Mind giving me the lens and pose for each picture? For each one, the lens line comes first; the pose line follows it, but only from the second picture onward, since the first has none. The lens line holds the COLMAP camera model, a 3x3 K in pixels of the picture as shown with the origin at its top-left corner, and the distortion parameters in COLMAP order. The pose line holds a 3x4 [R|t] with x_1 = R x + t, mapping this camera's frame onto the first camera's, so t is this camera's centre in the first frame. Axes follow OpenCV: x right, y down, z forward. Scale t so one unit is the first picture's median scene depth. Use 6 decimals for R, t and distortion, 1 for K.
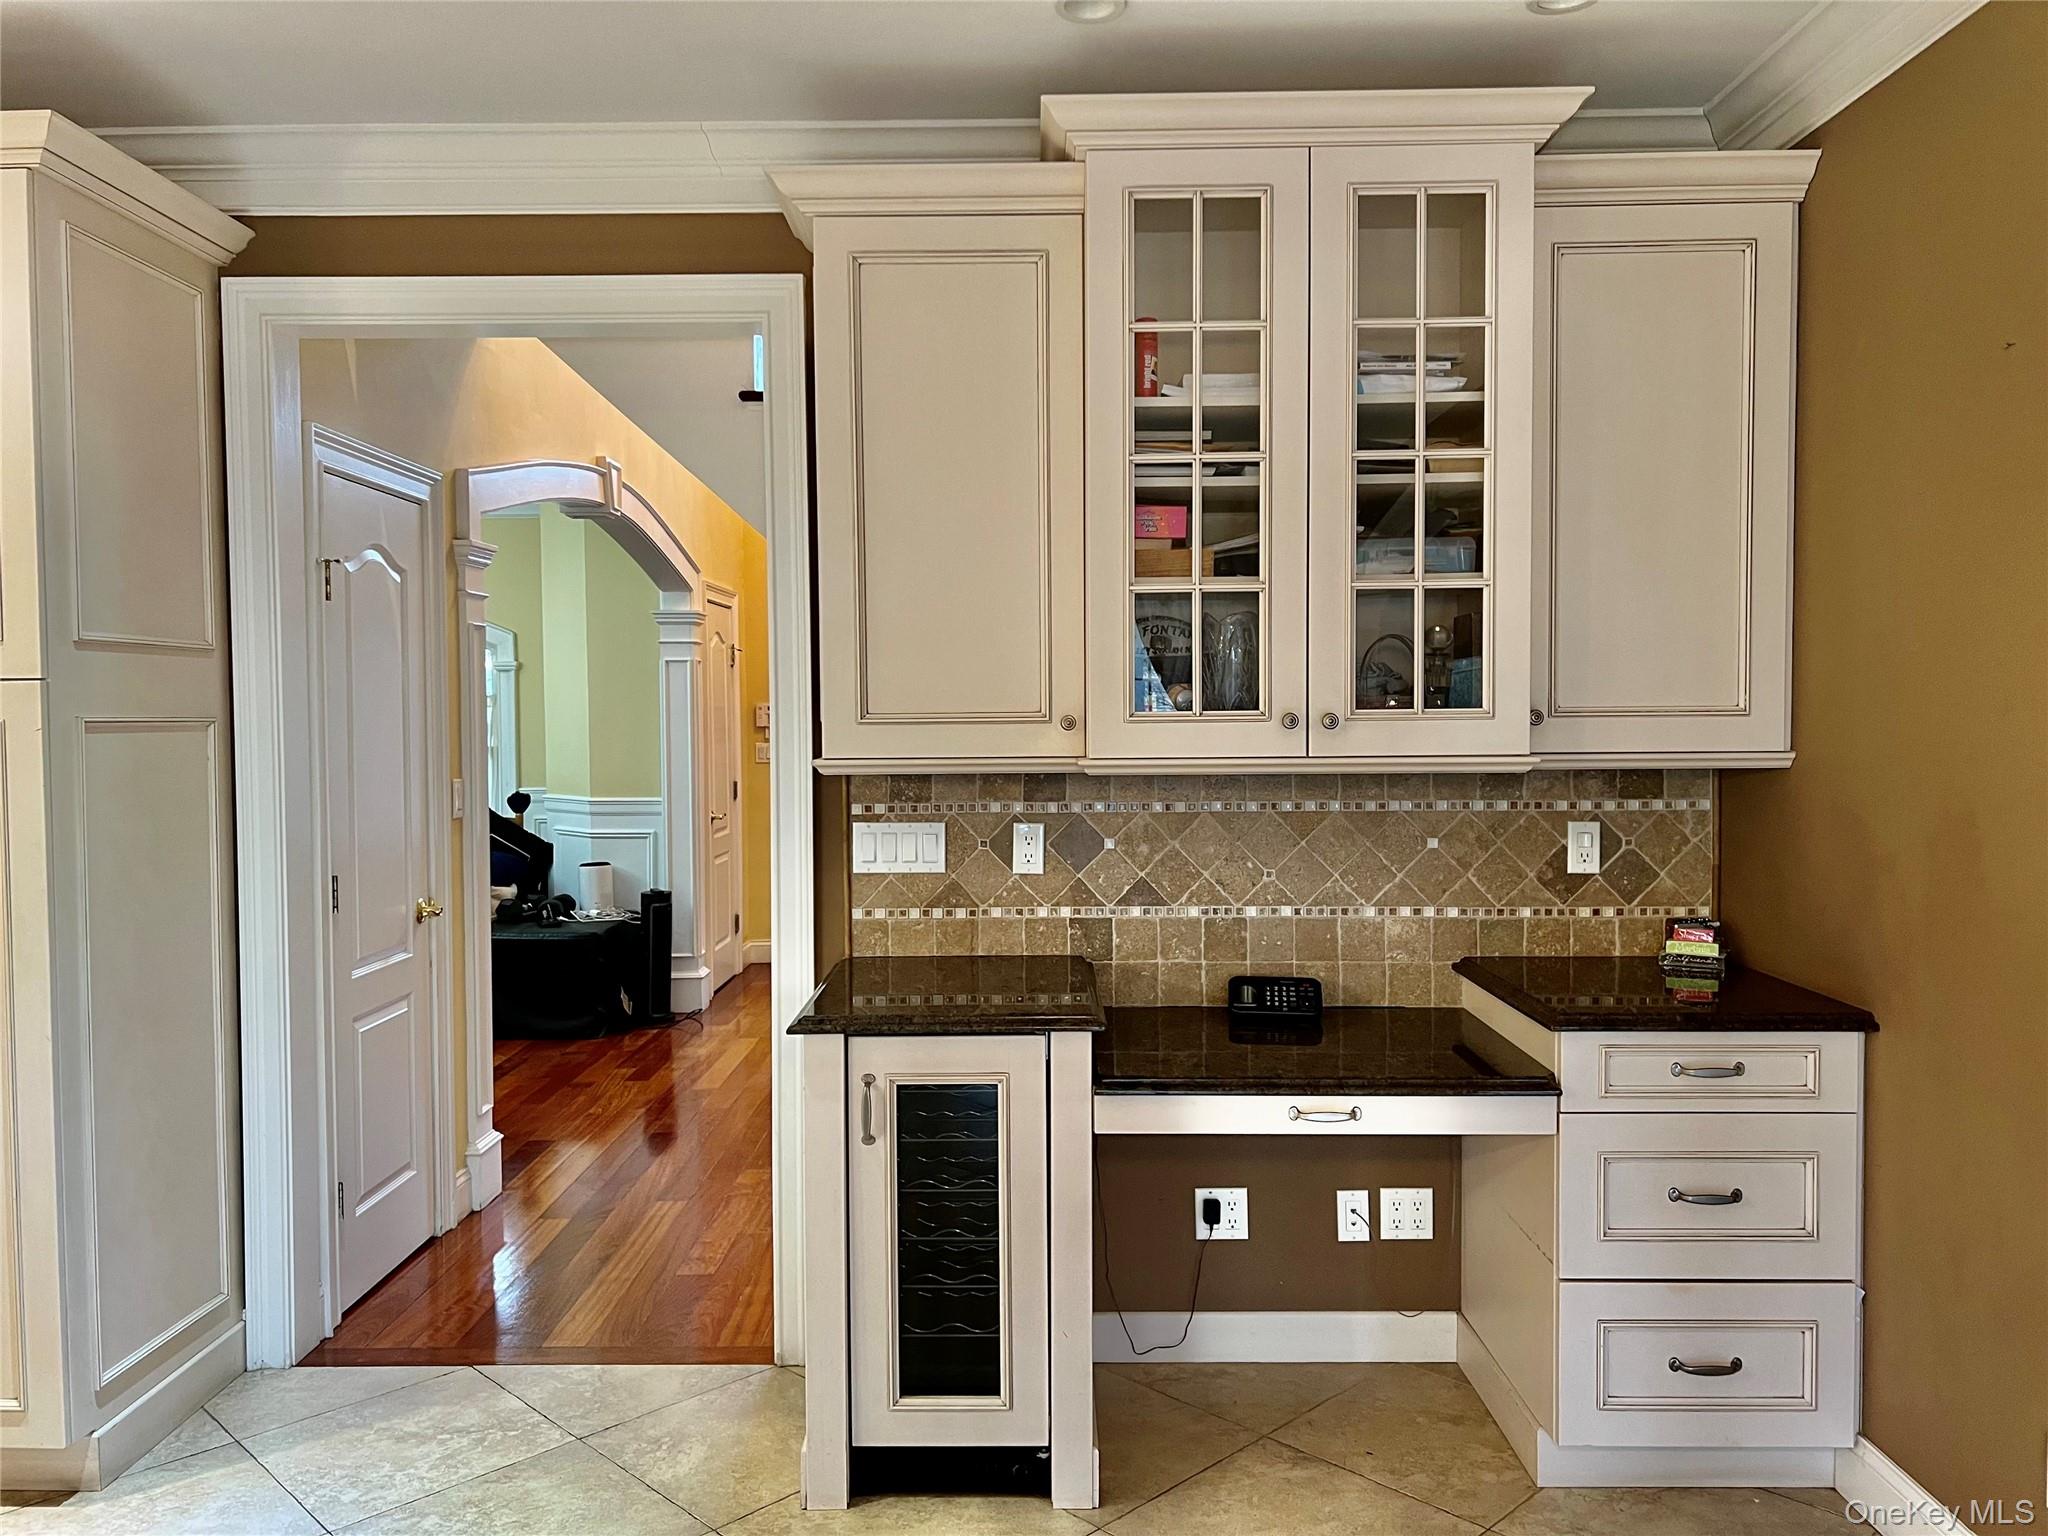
lens RADIAL K [[1542.8, 0, 1024.0], [0, 1542.8, 768.0], [0, 0, 1]] dist [0.081872, -0.090948]
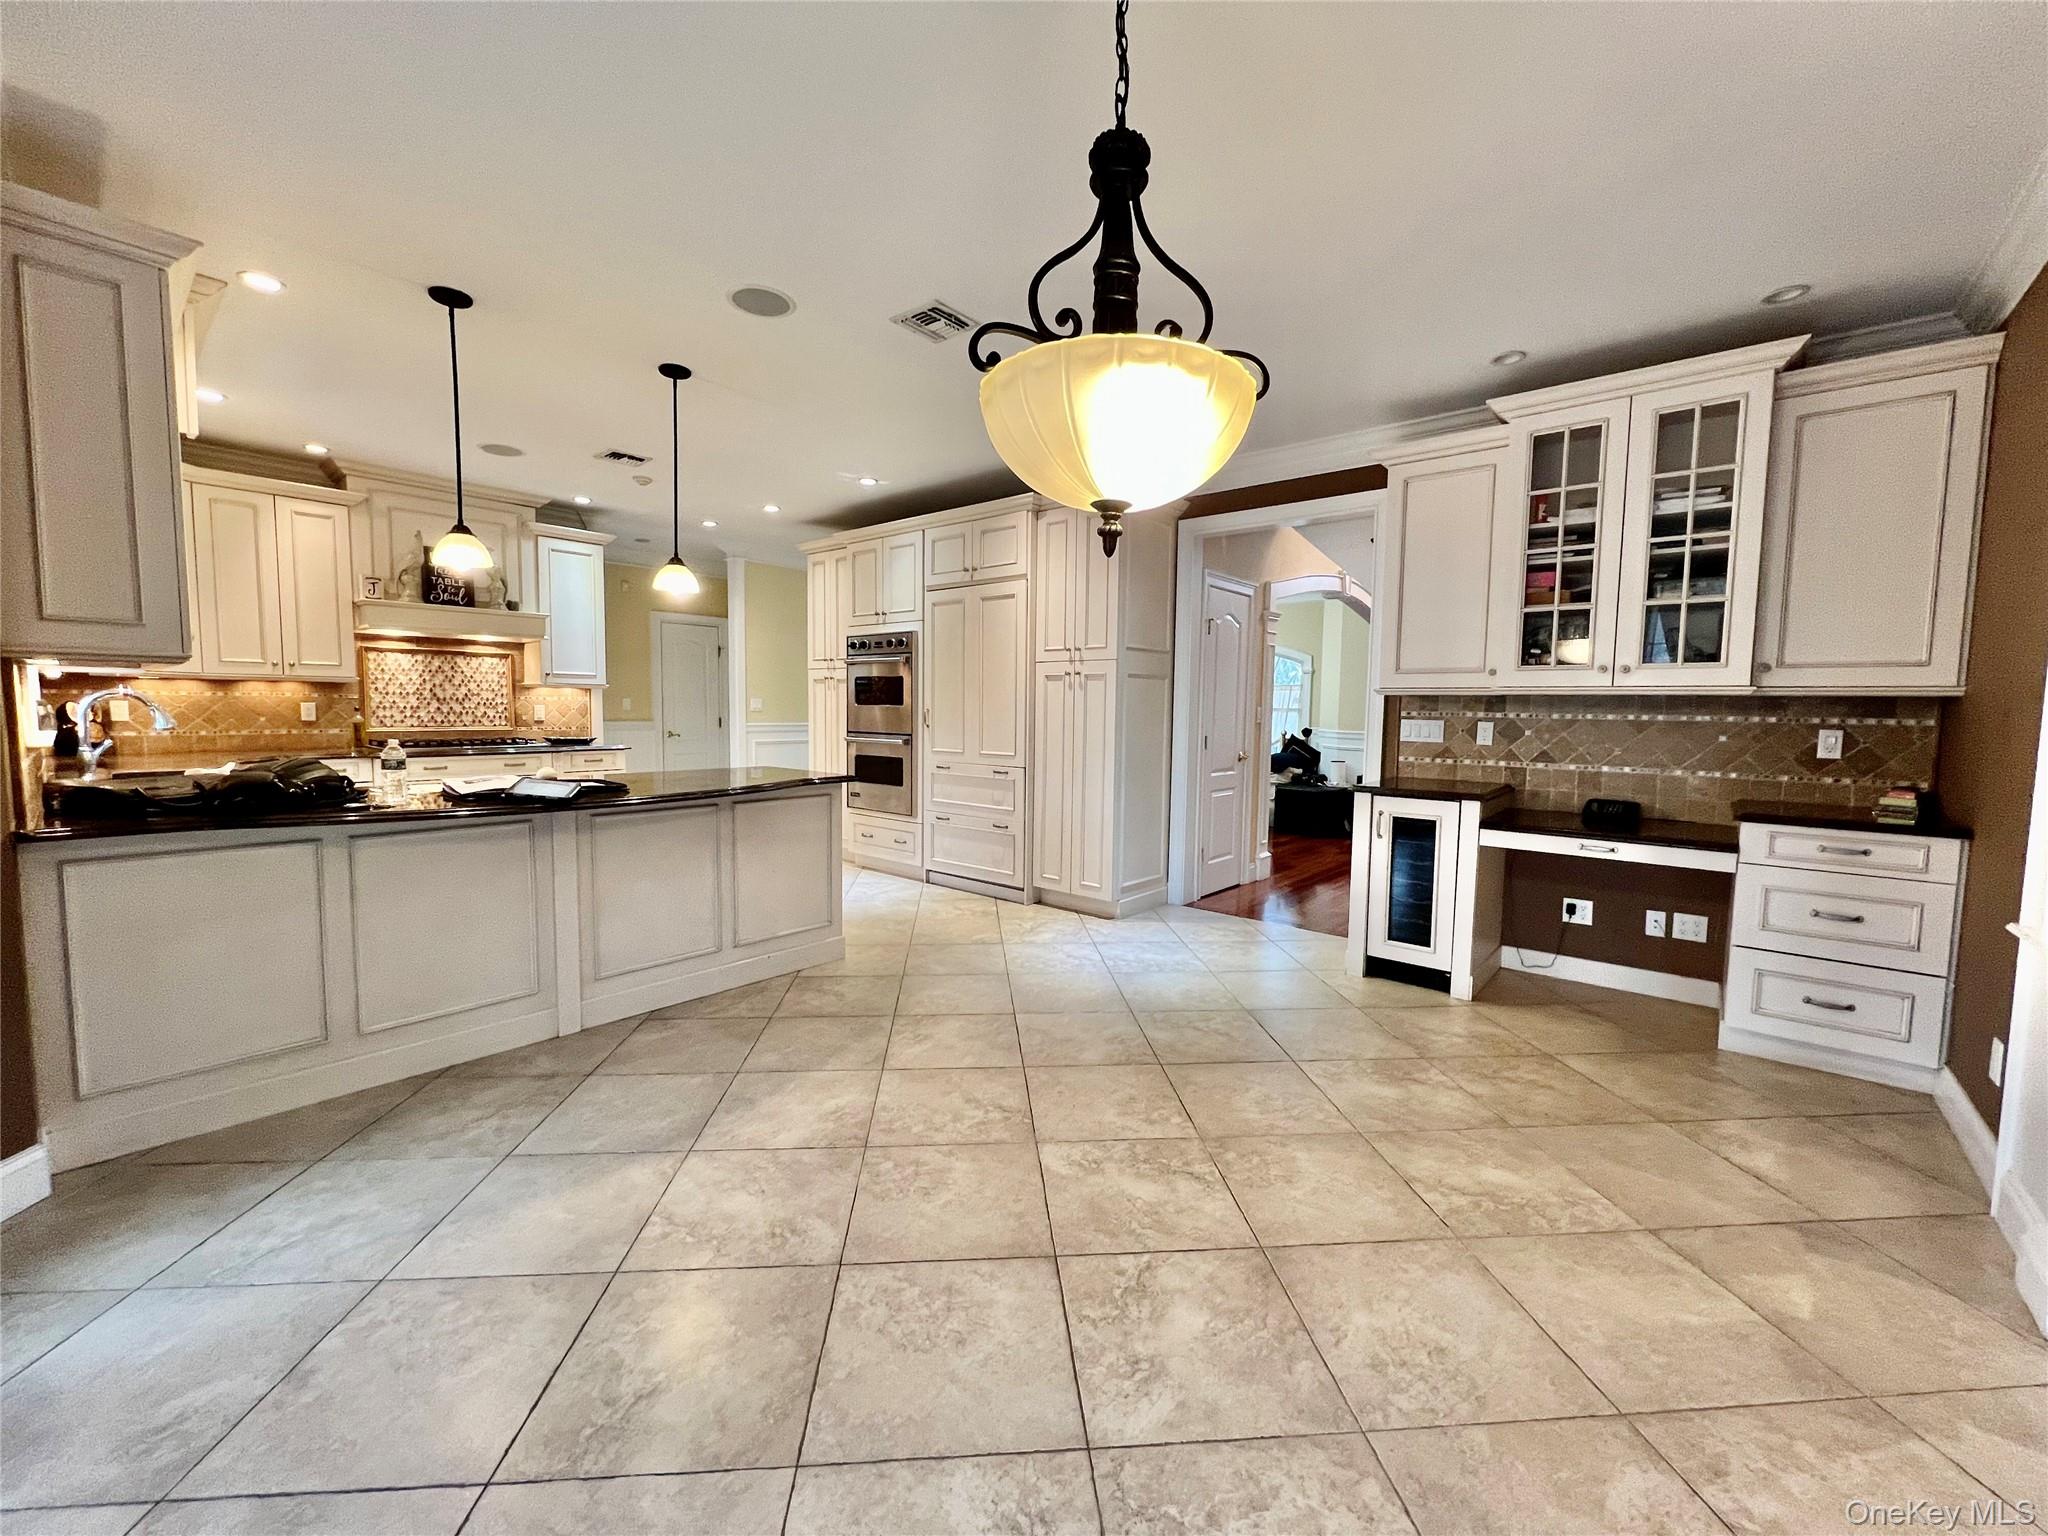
lens RADIAL K [[812.6, 0, 1031.8], [0, 812.6, 767.4], [0, 0, 1]] dist [-0.002084, 0.000204]
pose [[0.773720, 0.065188, -0.630165, 0.271159], [-0.042075, 0.997783, 0.051557, 0.077839], [0.632129, -0.013376, 0.774748, -0.357680]]
